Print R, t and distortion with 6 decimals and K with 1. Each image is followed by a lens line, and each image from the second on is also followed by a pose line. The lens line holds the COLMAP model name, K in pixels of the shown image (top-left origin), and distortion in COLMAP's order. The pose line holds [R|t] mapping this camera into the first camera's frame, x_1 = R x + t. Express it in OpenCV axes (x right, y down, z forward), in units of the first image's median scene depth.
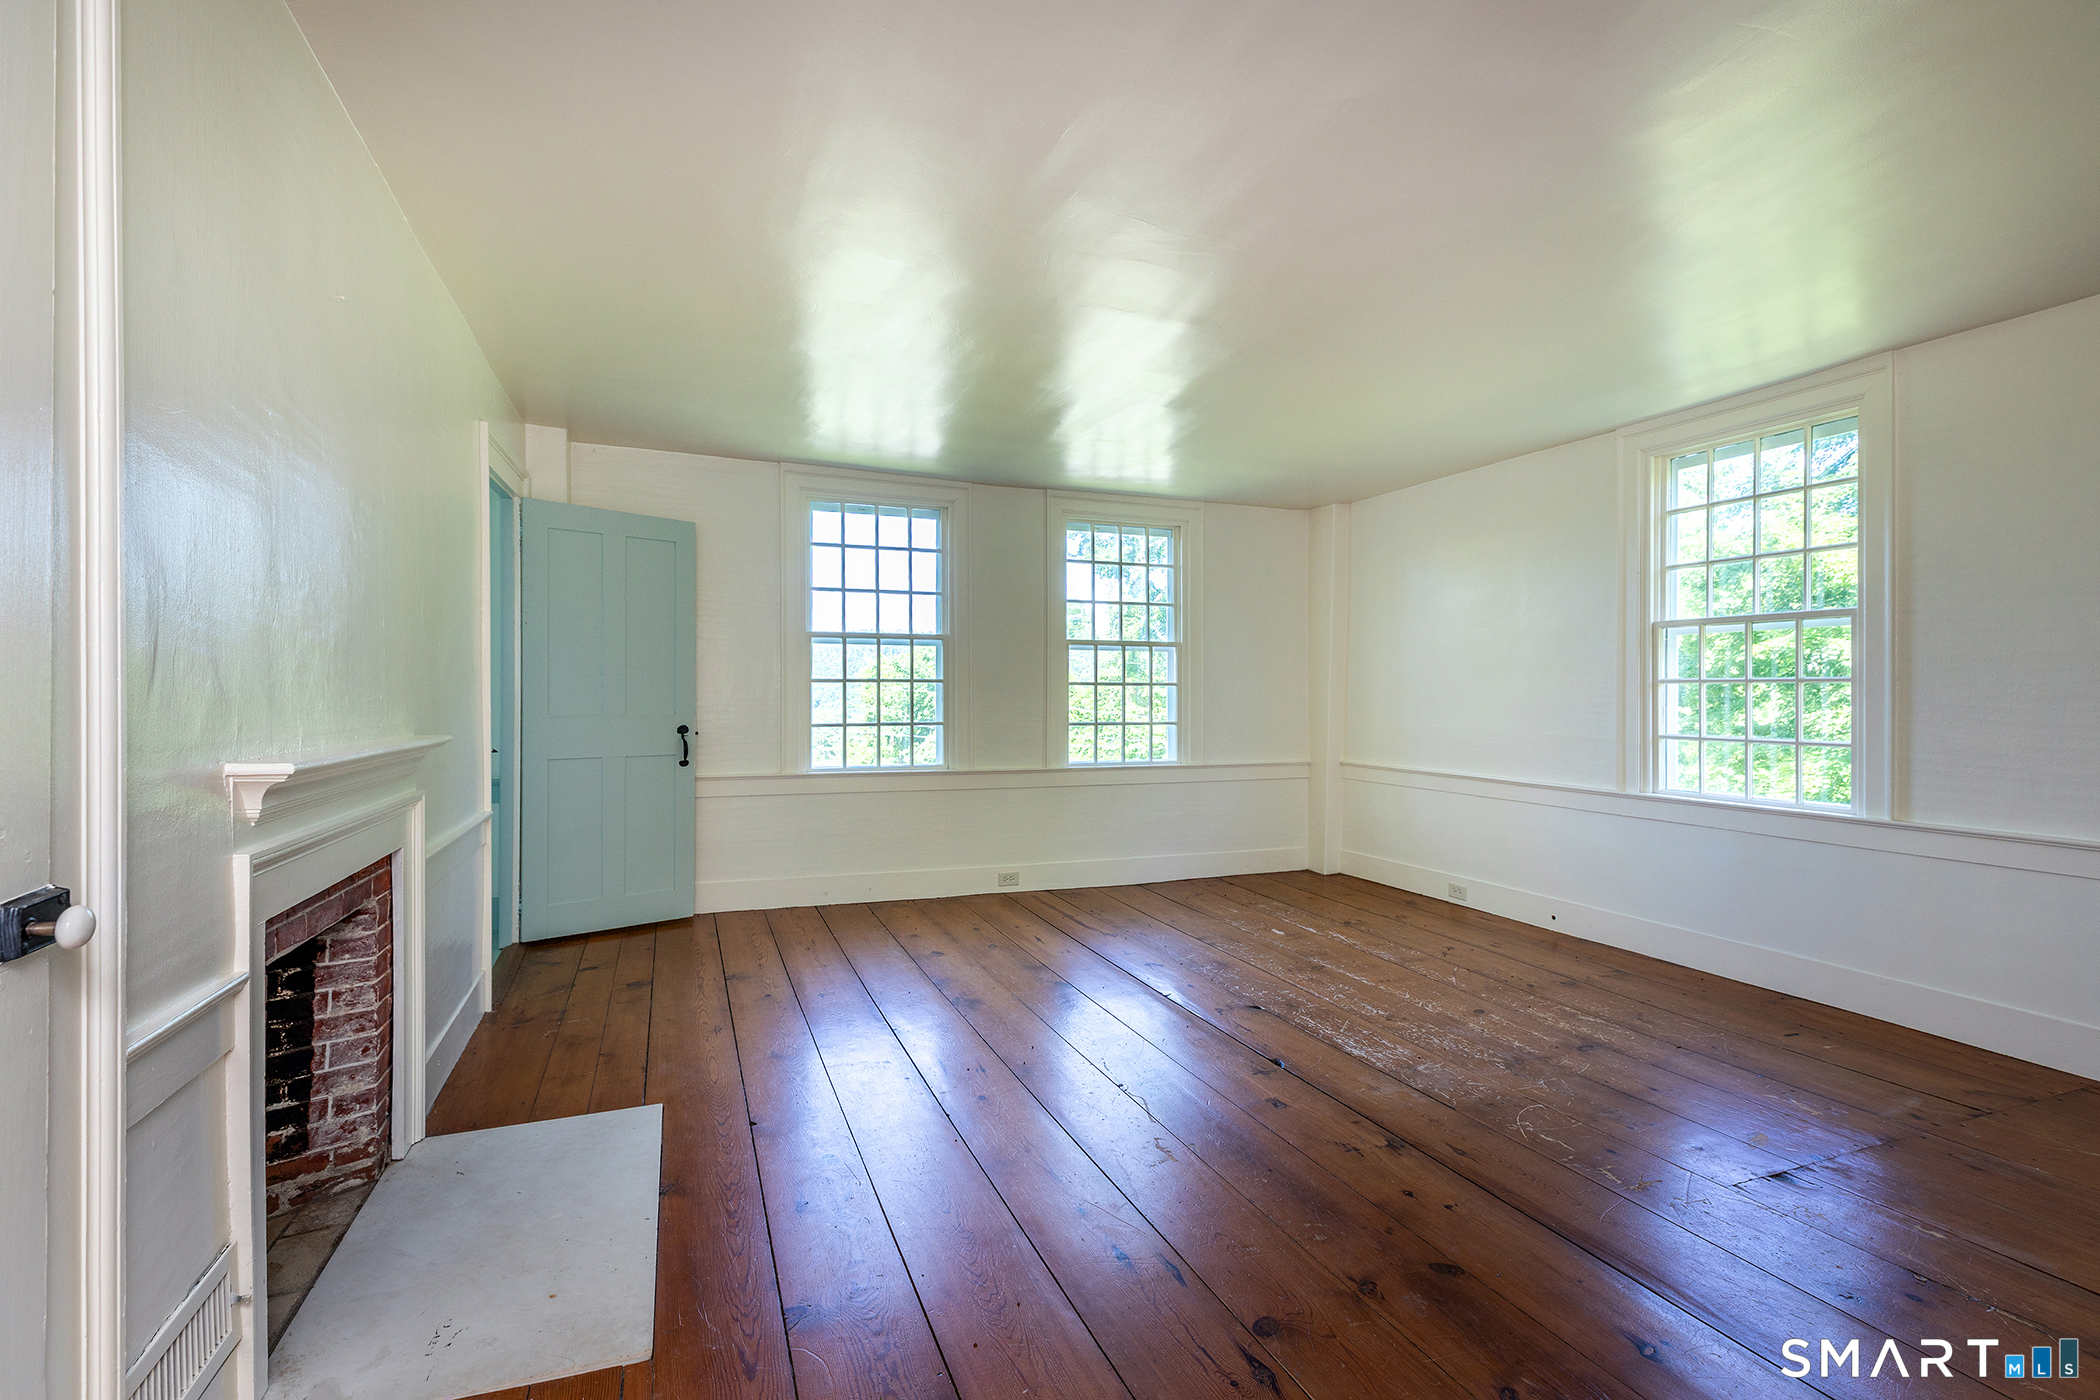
lens RADIAL K [[938.4, 0, 1058.7], [0, 938.4, 701.8], [0, 0, 1]] dist [0.021166, -0.002115]
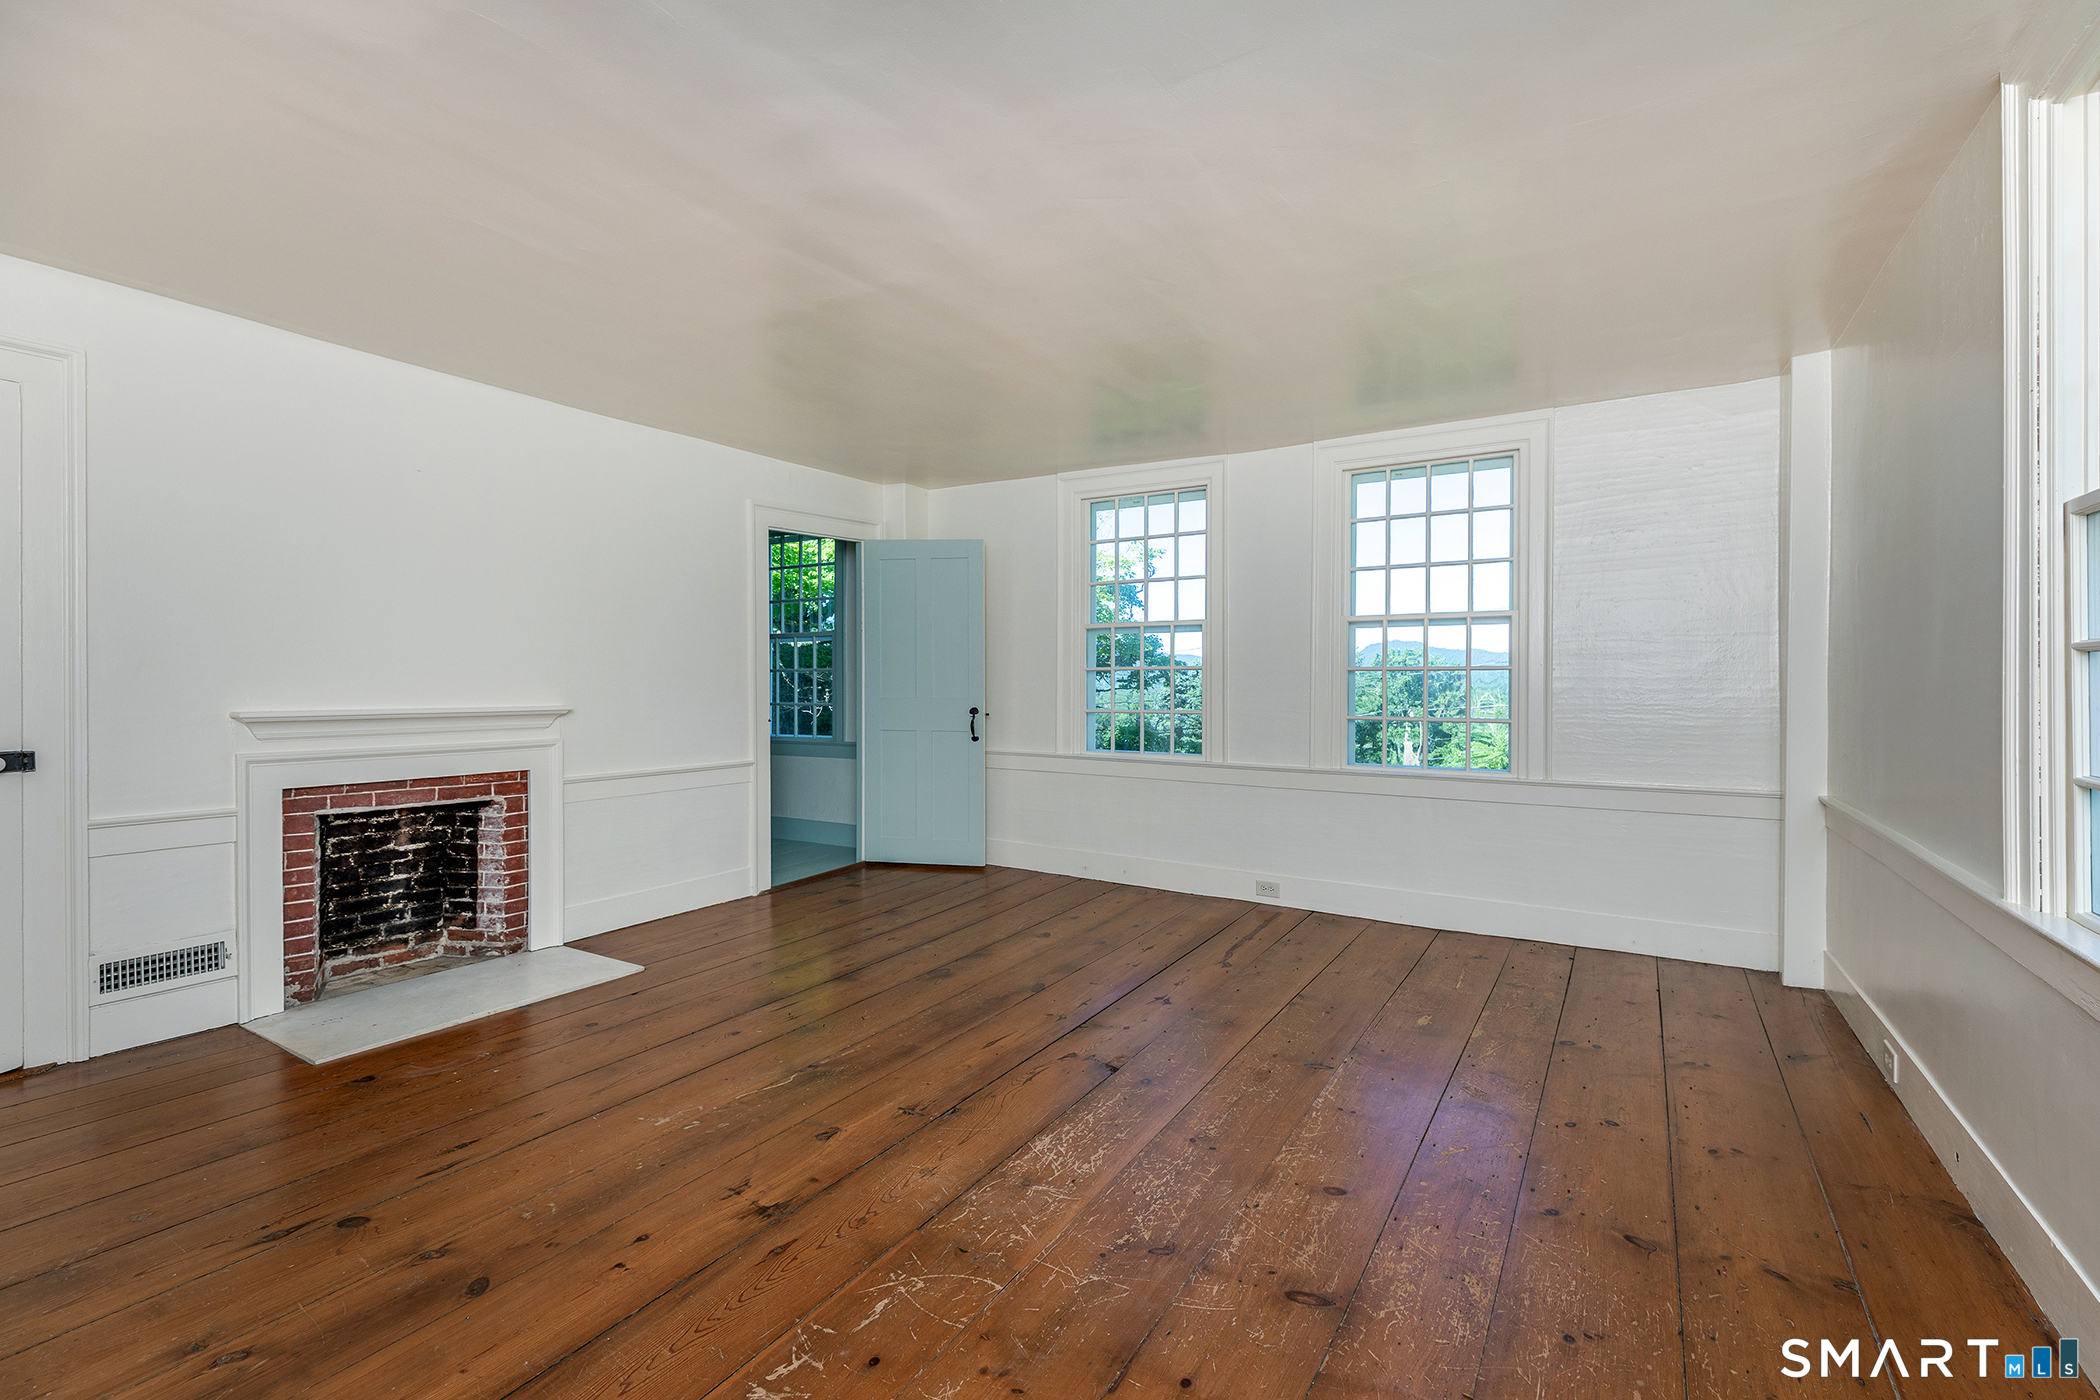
lens RADIAL K [[938.4, 0, 1067.2], [0, 938.4, 706.1], [0, 0, 1]] dist [0.021166, -0.002115]
pose [[0.601683, 0.015654, -0.798582, 0.882467], [-0.002855, 0.999844, 0.017448, 0.005058], [0.798730, -0.008219, 0.601633, 0.532890]]
